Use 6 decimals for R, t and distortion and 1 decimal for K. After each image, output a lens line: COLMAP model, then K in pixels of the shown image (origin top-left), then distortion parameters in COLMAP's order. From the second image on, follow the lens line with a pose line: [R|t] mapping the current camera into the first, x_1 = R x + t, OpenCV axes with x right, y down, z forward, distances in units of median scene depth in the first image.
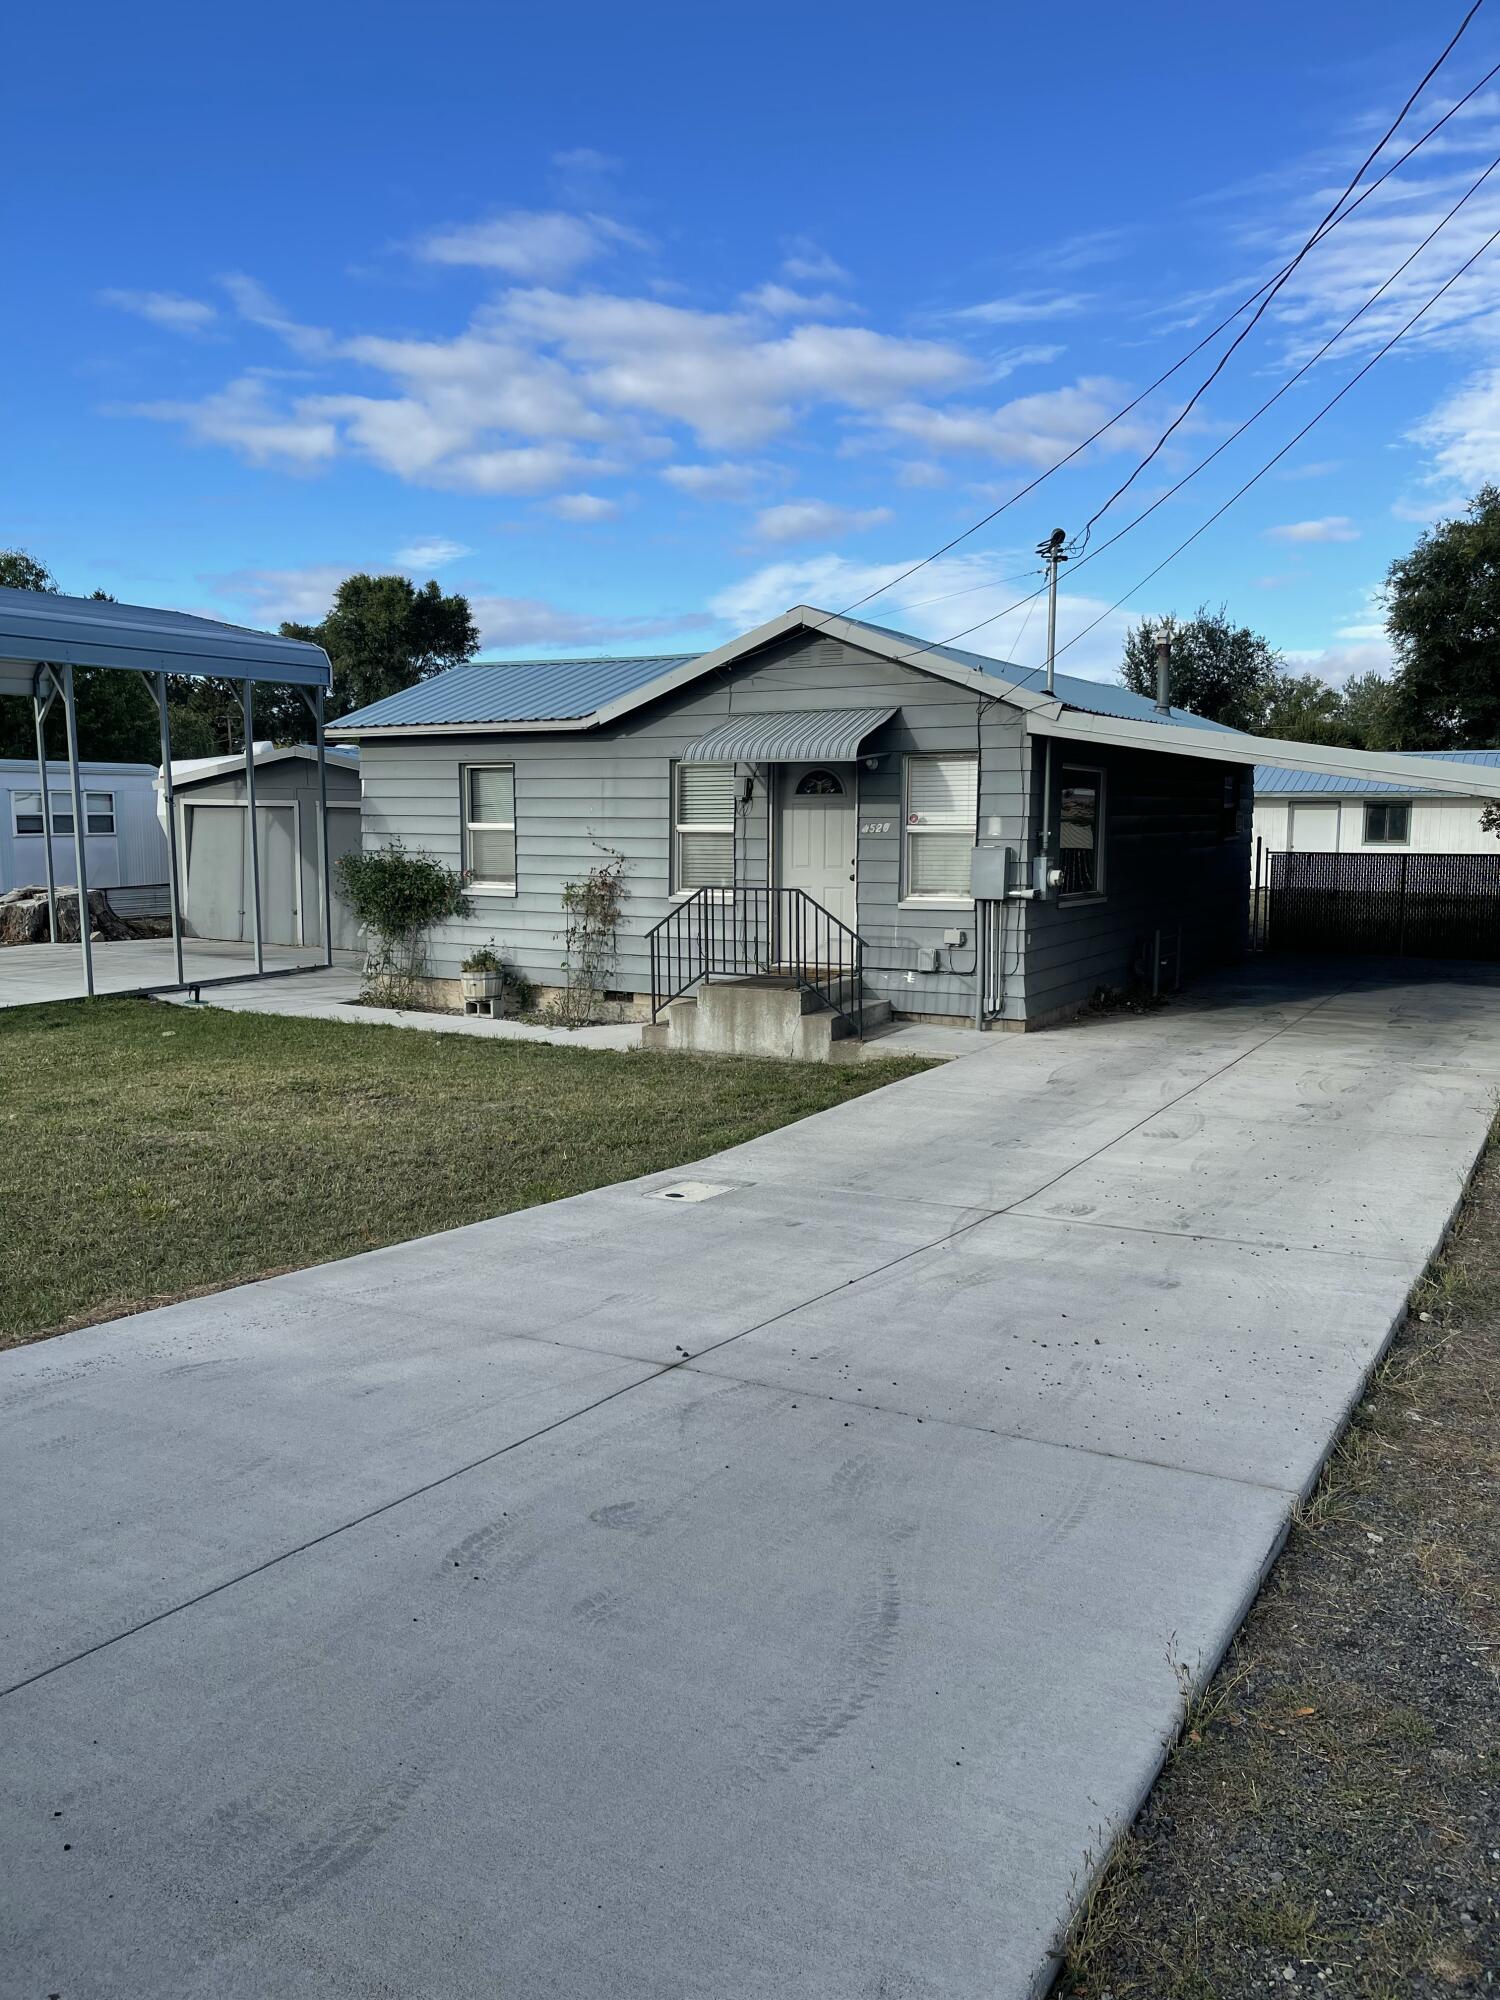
lens RADIAL K [[1540.5, 0, 702.5], [0, 1540.5, 1011.0], [0, 0, 1]] dist [0.085163, -0.114849]
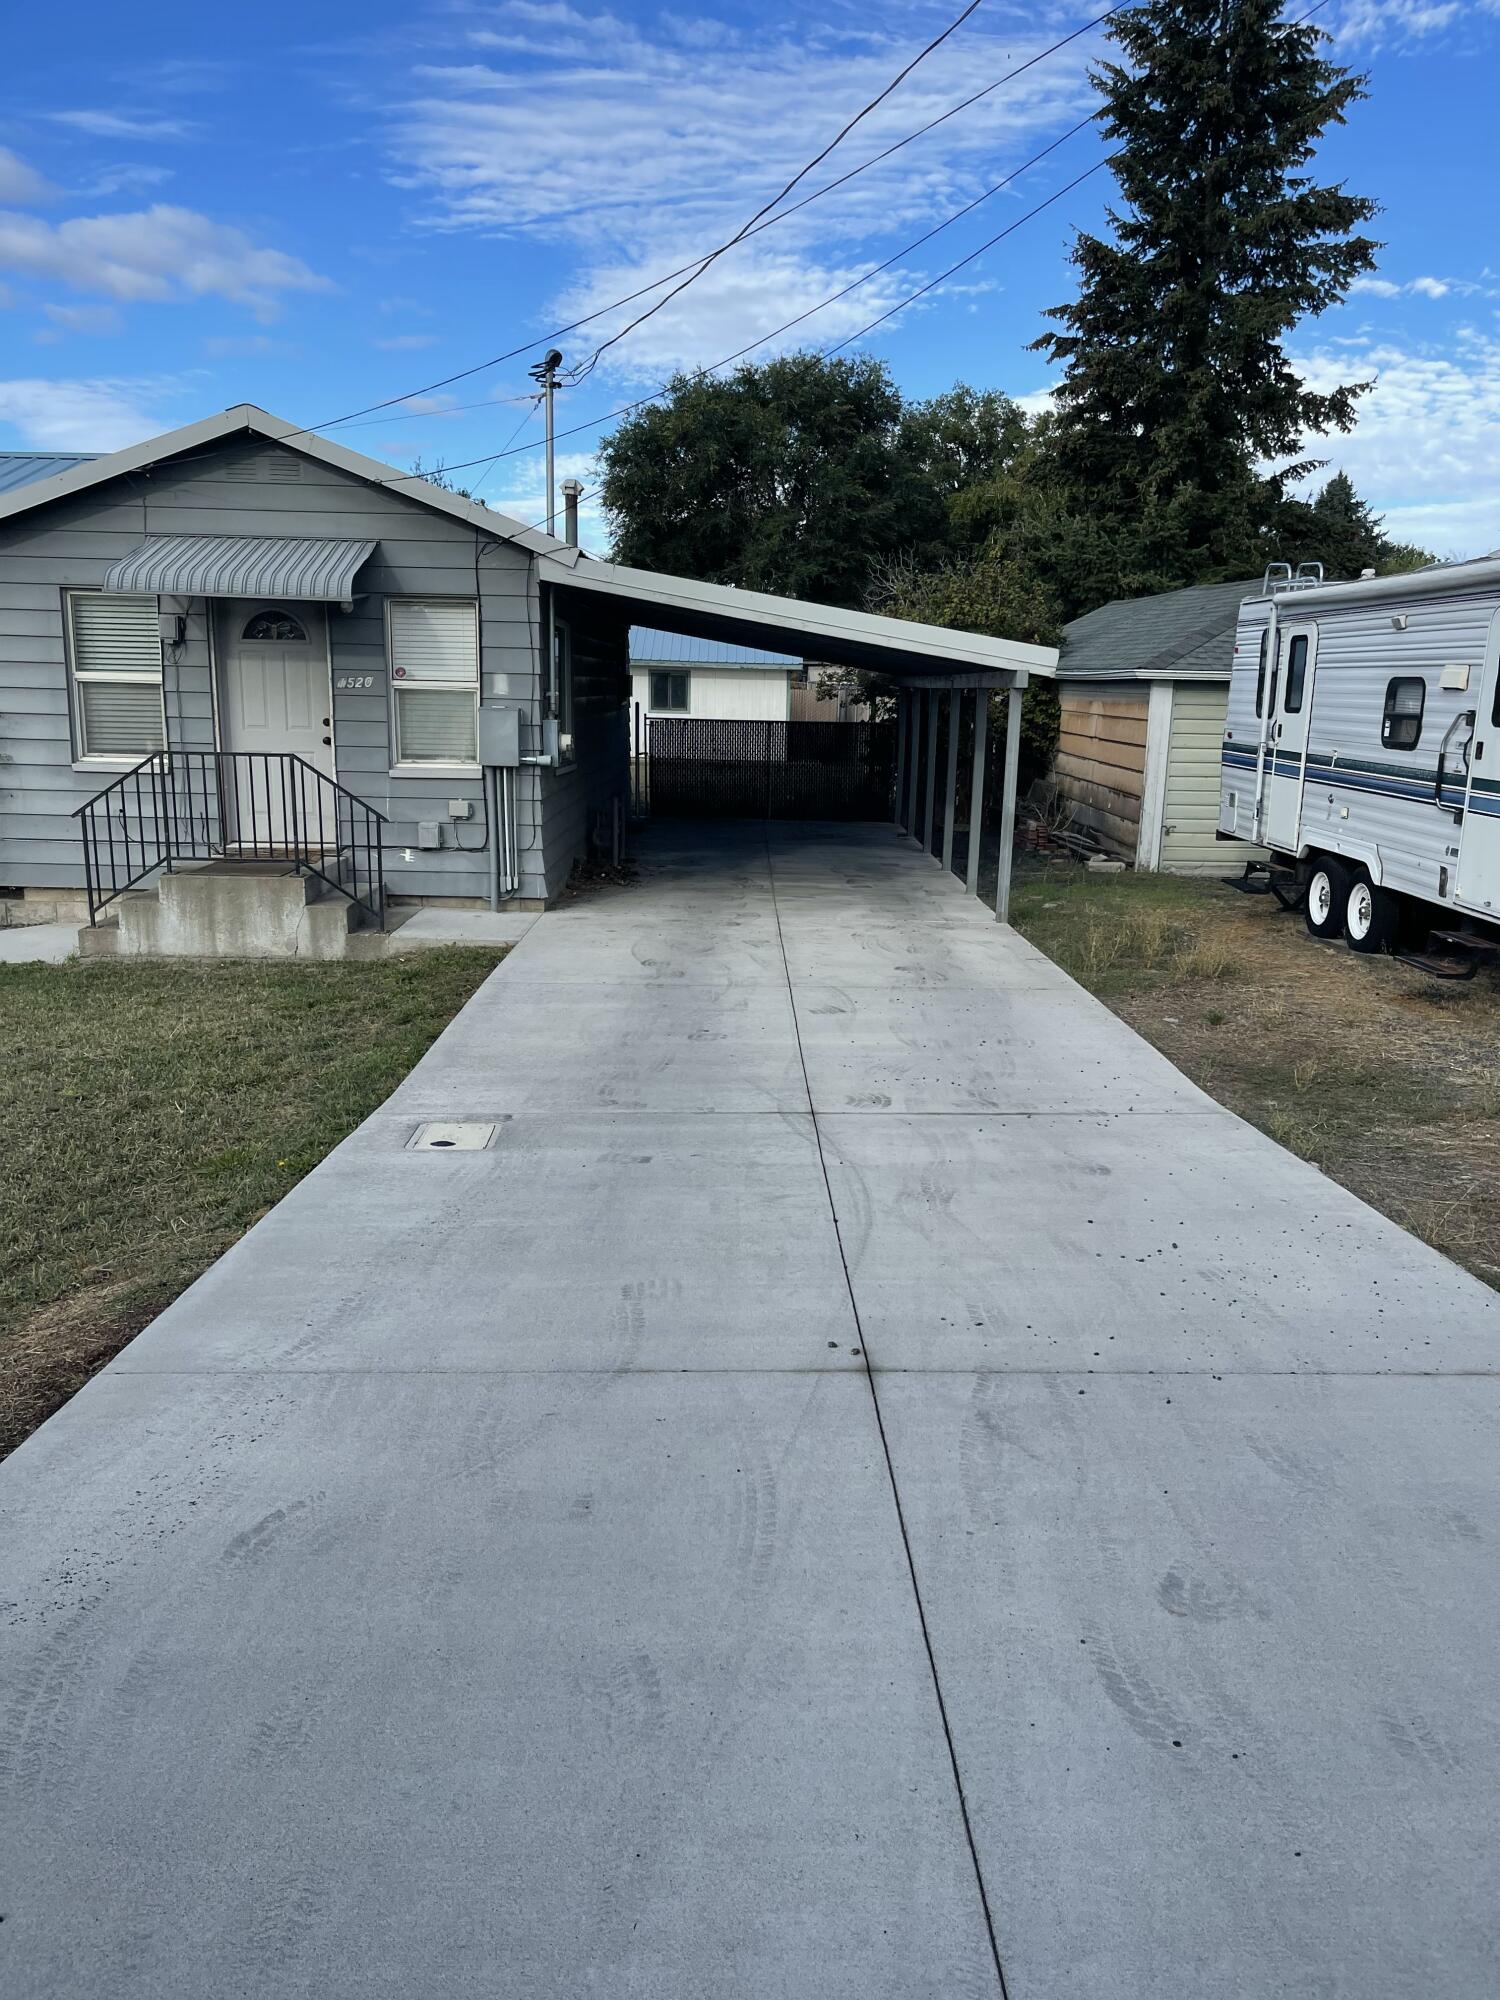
lens RADIAL K [[1547.9, 0, 768.3], [0, 1547.9, 1011.9], [0, 0, 1]] dist [0.076426, -0.118580]
pose [[0.849419, -0.089957, 0.519996, -0.166755], [0.045620, 0.994192, 0.097469, -0.010735], [-0.525744, -0.059070, 0.848590, 0.136581]]
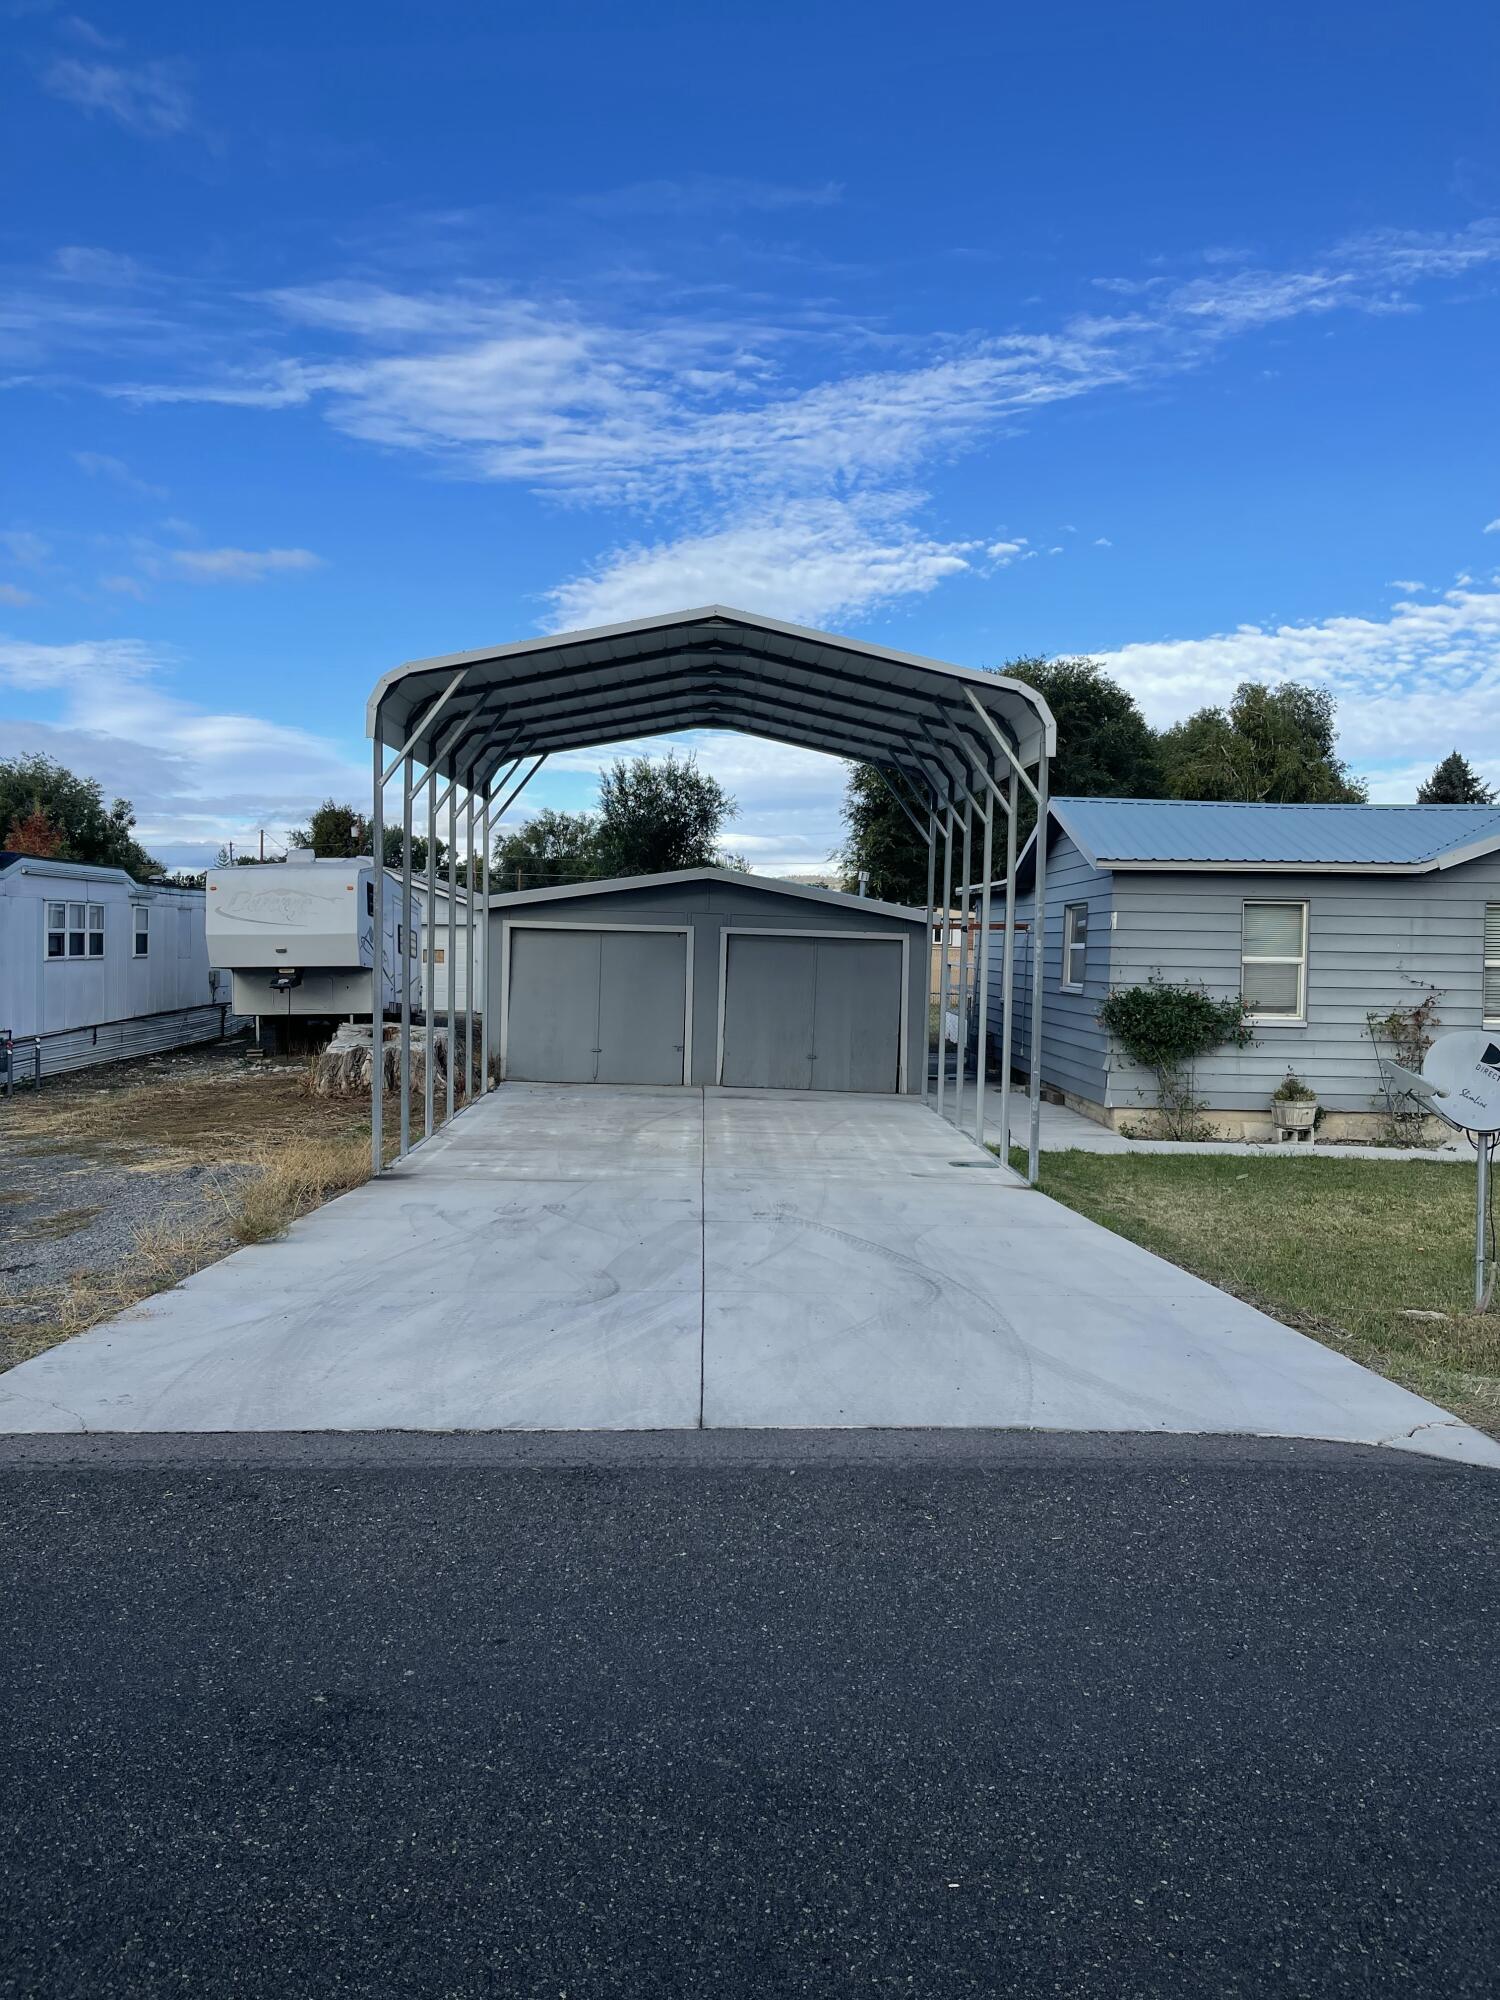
lens RADIAL K [[1548.8, 0, 684.9], [0, 1548.8, 1000.0], [0, 0, 1]] dist [0.066506, -0.108371]
pose [[0.856508, -0.005331, 0.516106, -1.229671], [0.048282, 0.996390, -0.069834, -0.046738], [-0.513871, 0.084732, 0.853673, 0.378501]]
